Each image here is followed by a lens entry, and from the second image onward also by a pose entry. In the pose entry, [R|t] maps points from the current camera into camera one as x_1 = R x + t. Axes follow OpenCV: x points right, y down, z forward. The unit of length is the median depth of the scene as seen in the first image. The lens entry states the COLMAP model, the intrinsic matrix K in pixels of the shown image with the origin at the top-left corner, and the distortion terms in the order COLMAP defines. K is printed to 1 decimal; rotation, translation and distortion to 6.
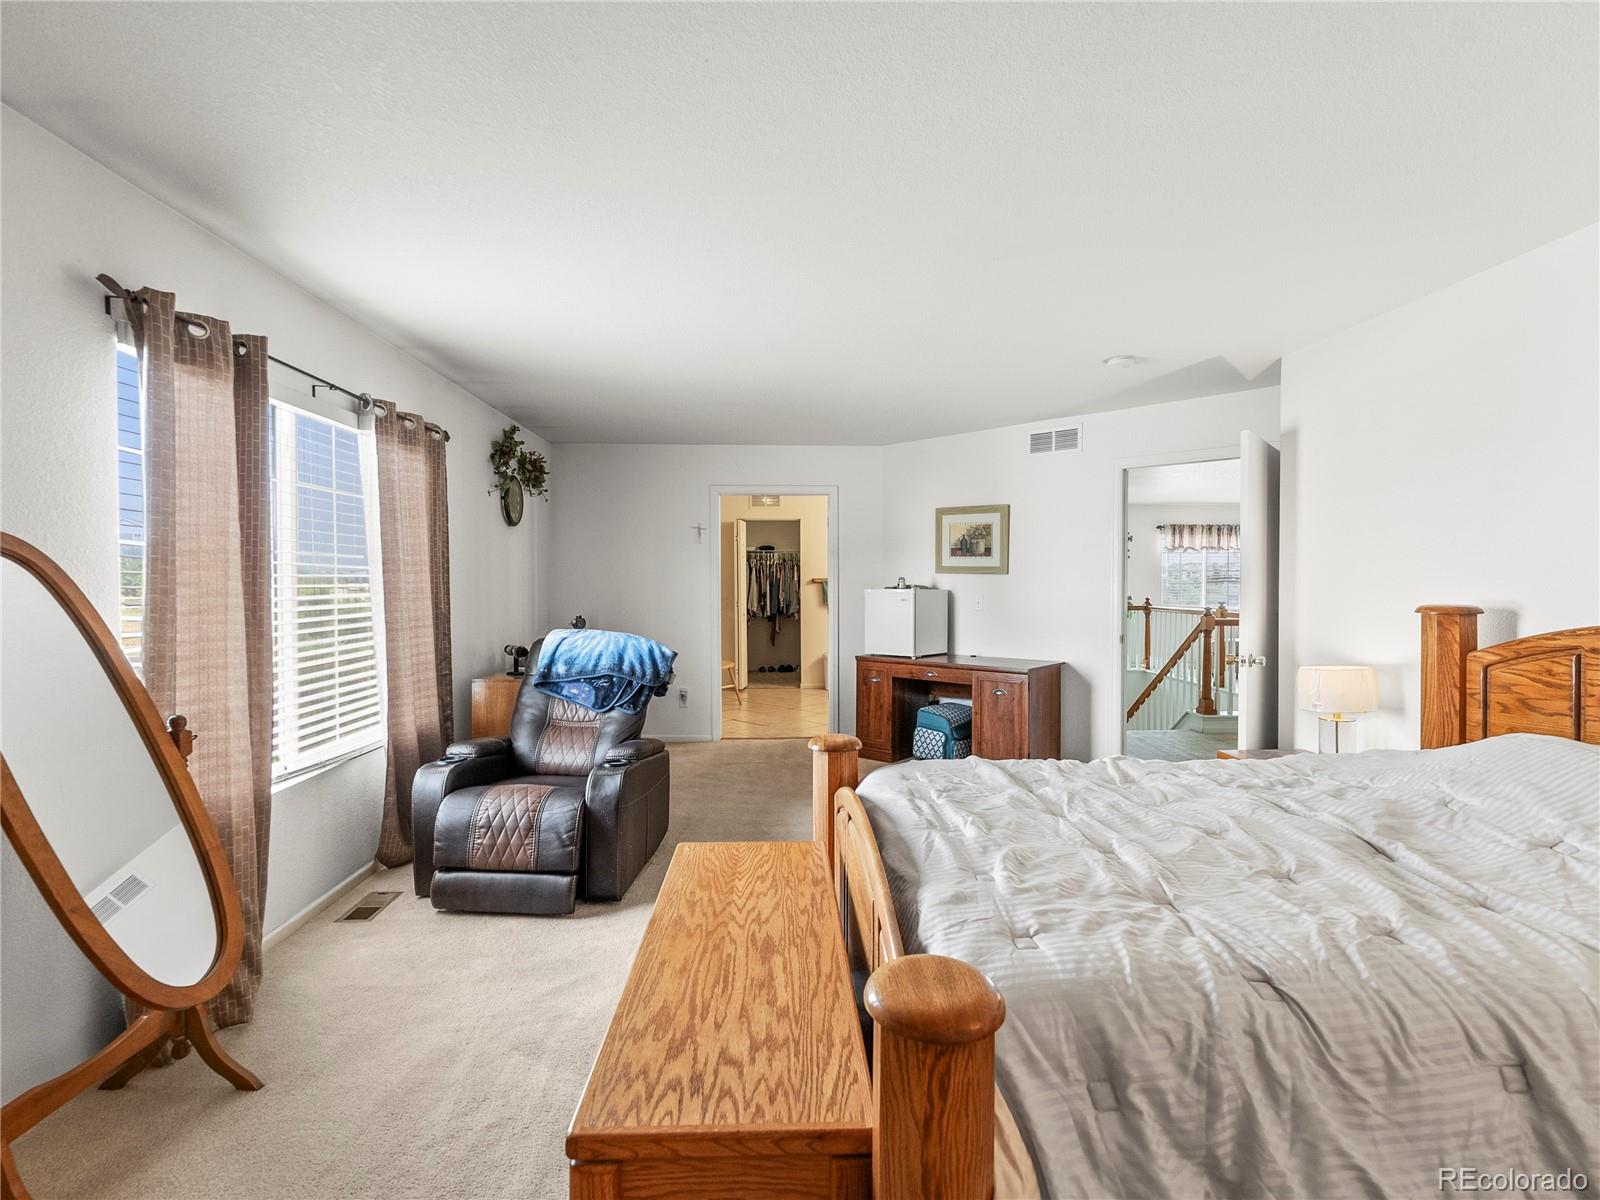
lens RADIAL K [[739.1, 0, 808.0], [0, 739.1, 589.4], [0, 0, 1]] dist [0.001333, 0.000079]
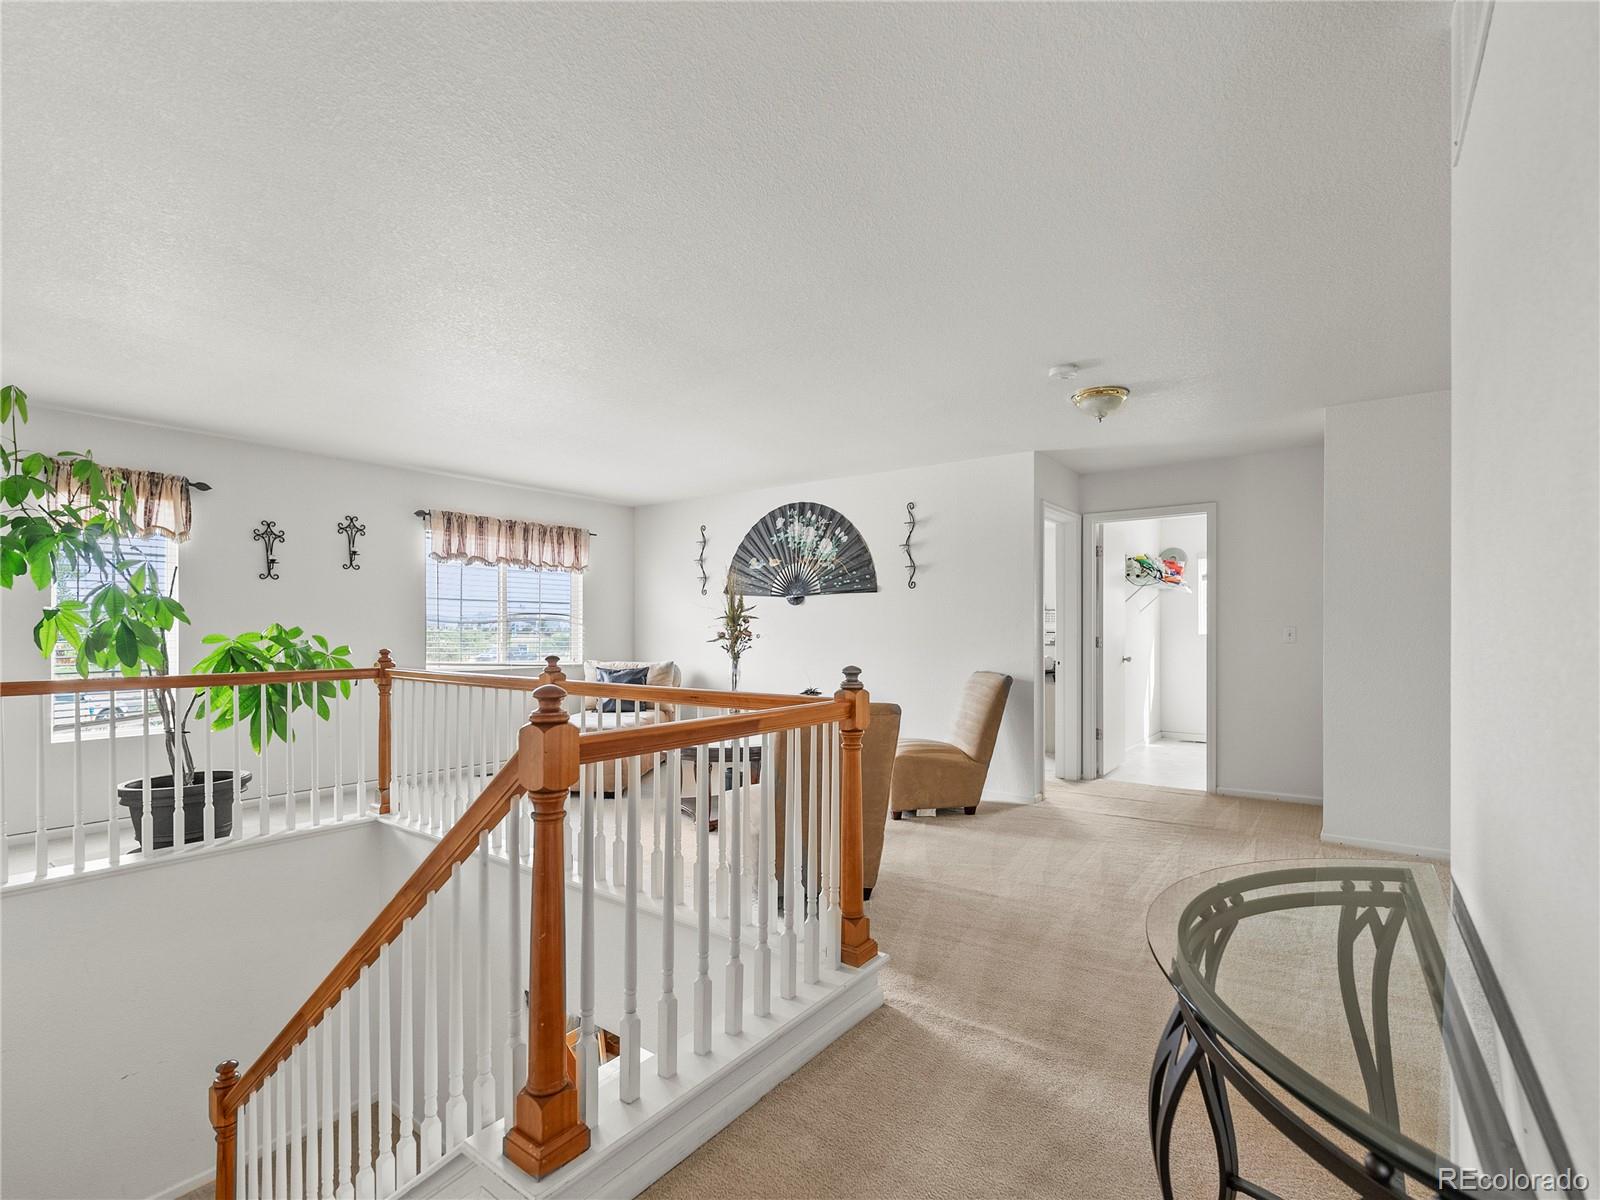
lens RADIAL K [[751.6, 0, 798.2], [0, 751.6, 629.7], [0, 0, 1]] dist [0.001054, 0.000156]
pose [[0.638741, 0.003785, 0.769413, 0.238443], [0.009771, 0.999867, -0.013030, 0.006871], [-0.769360, 0.015840, 0.638619, 0.459697]]
